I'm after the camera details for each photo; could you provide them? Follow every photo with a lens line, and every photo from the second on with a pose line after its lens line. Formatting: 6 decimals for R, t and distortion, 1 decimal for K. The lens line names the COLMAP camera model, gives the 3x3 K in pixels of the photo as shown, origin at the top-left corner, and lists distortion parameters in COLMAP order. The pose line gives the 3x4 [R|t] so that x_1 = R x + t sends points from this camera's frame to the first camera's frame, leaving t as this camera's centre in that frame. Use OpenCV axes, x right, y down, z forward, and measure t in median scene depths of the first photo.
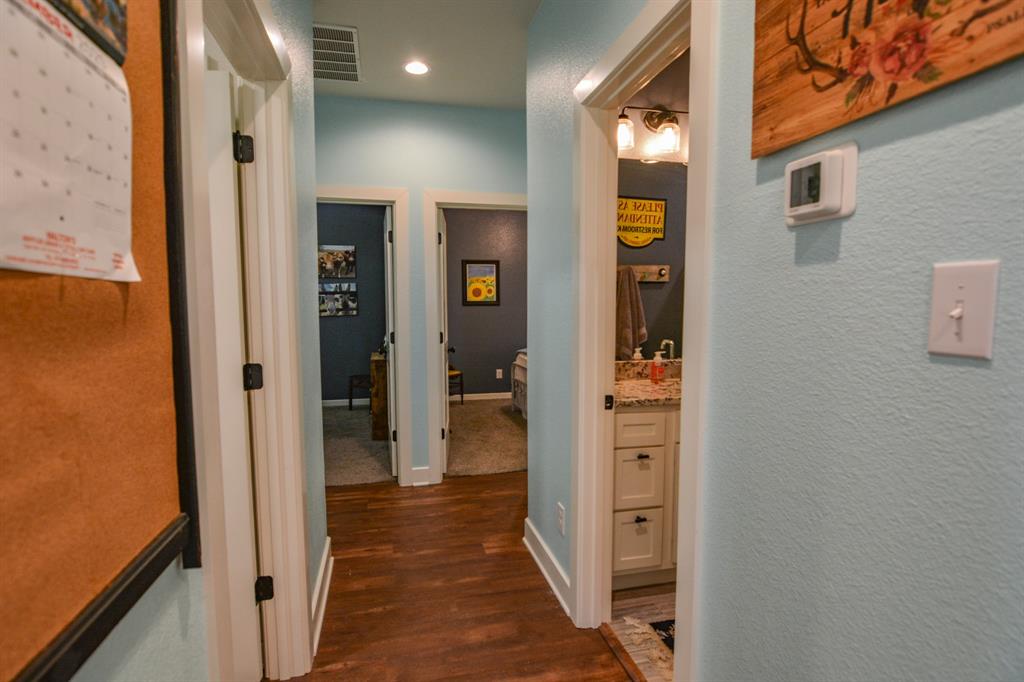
lens RADIAL K [[516.5, 0, 515.4], [0, 516.5, 347.4], [0, 0, 1]] dist [-0.029884, 0.009136]
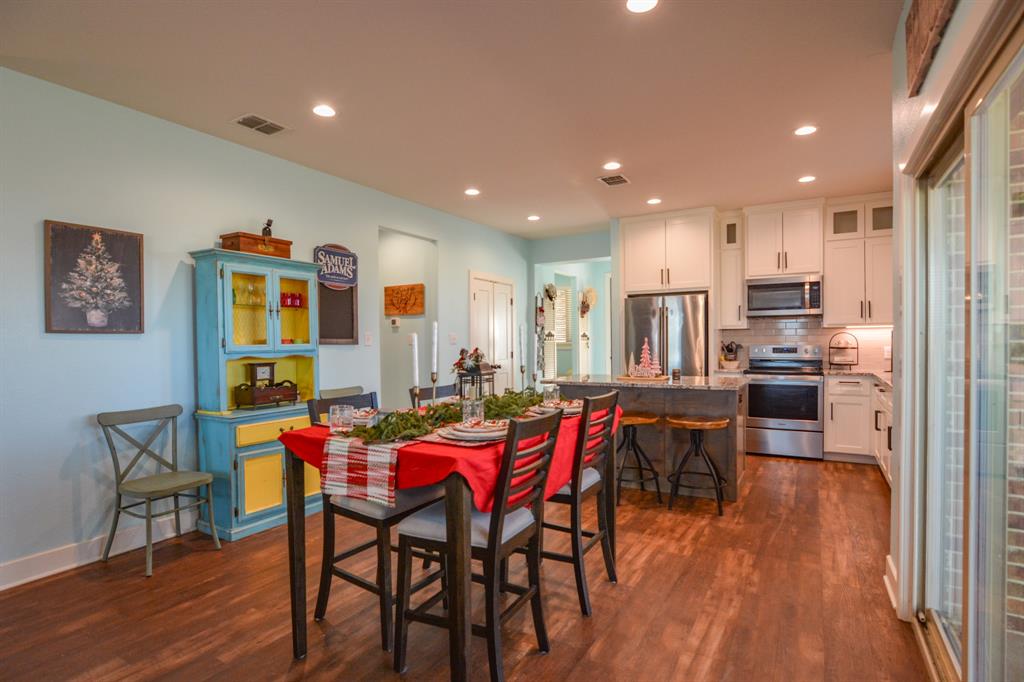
lens RADIAL K [[516.5, 0, 511.1], [0, 516.5, 349.4], [0, 0, 1]] dist [-0.029884, 0.009136]
pose [[0.692027, -0.019824, 0.721599, -0.772550], [0.069143, 0.996847, -0.038924, 0.099587], [-0.718553, 0.076829, 0.691216, -1.130521]]
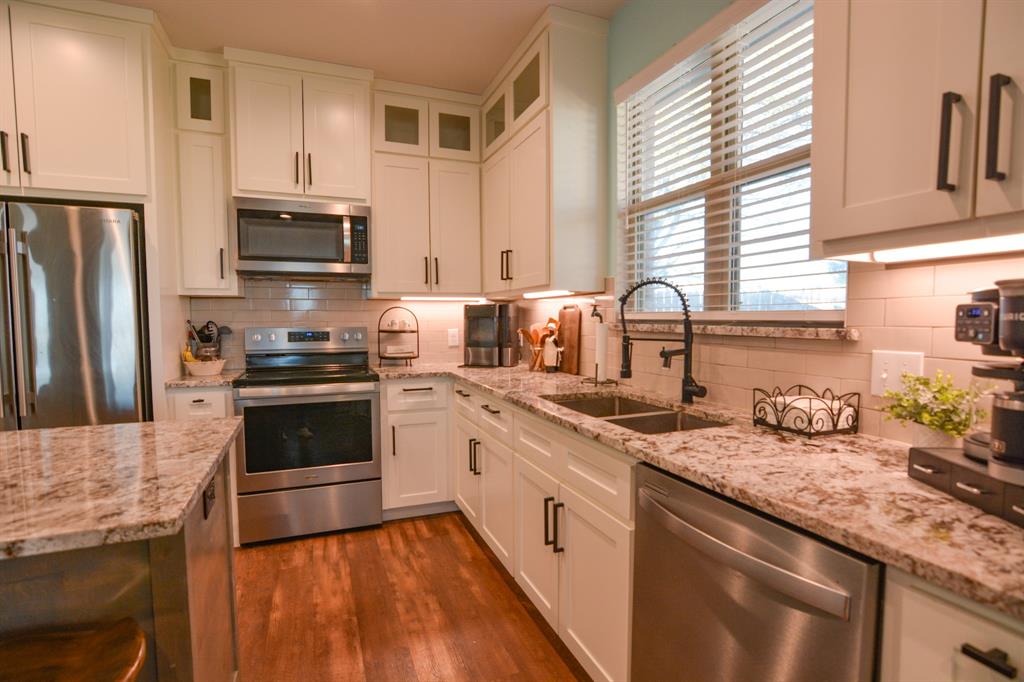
lens RADIAL K [[503.4, 0, 518.9], [0, 503.4, 348.7], [0, 0, 1]] dist [-0.029483, 0.008474]
pose [[-0.154925, -0.059811, 0.986114, -0.014838], [0.083762, 0.993776, 0.073436, 0.087340], [-0.984369, 0.093976, -0.148951, -0.886884]]
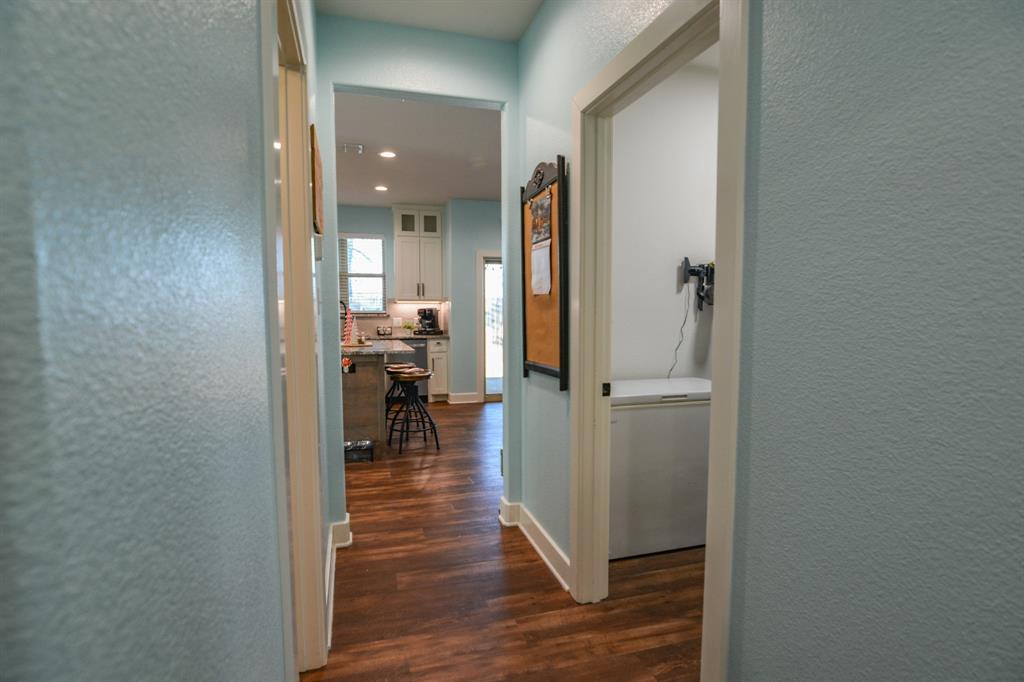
lens RADIAL K [[516.5, 0, 511.6], [0, 516.5, 351.4], [0, 0, 1]] dist [-0.029884, 0.009136]
pose [[-0.997991, 0.003212, -0.063282, -0.032875], [-0.006869, 0.987344, 0.158444, -0.051400], [0.062990, 0.158561, -0.985338, 0.774606]]
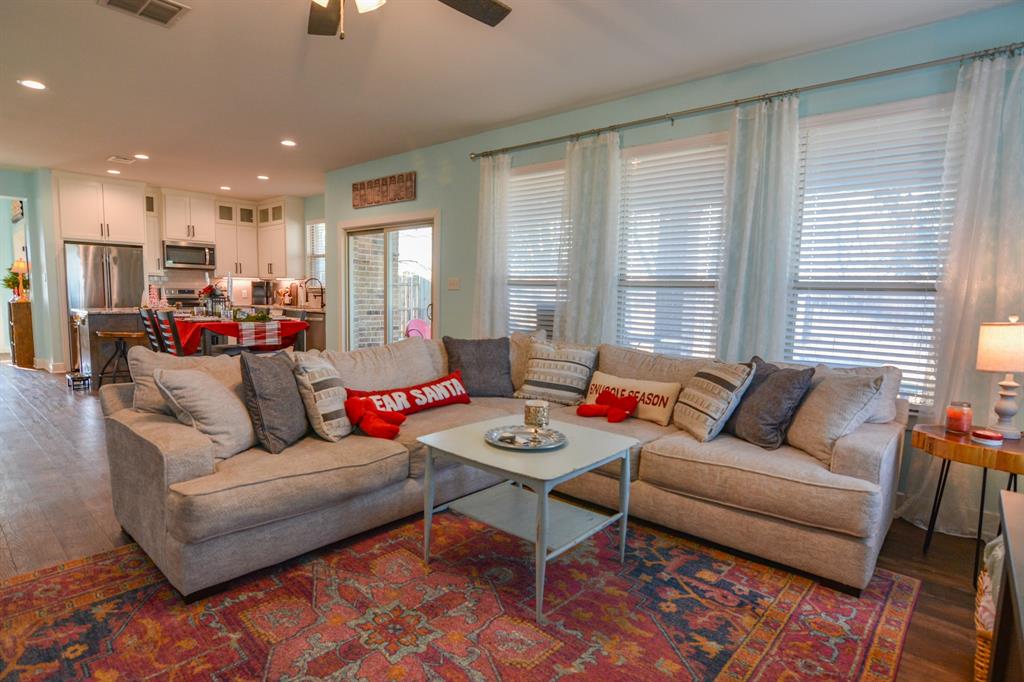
lens RADIAL K [[529.7, 0, 517.5], [0, 529.7, 348.1], [0, 0, 1]] dist [-0.021953, 0.003754]
pose [[-0.589646, -0.096140, 0.801919, -1.816470], [0.044524, 0.987511, 0.151129, 0.060950], [-0.806433, 0.124817, -0.578002, -0.481388]]
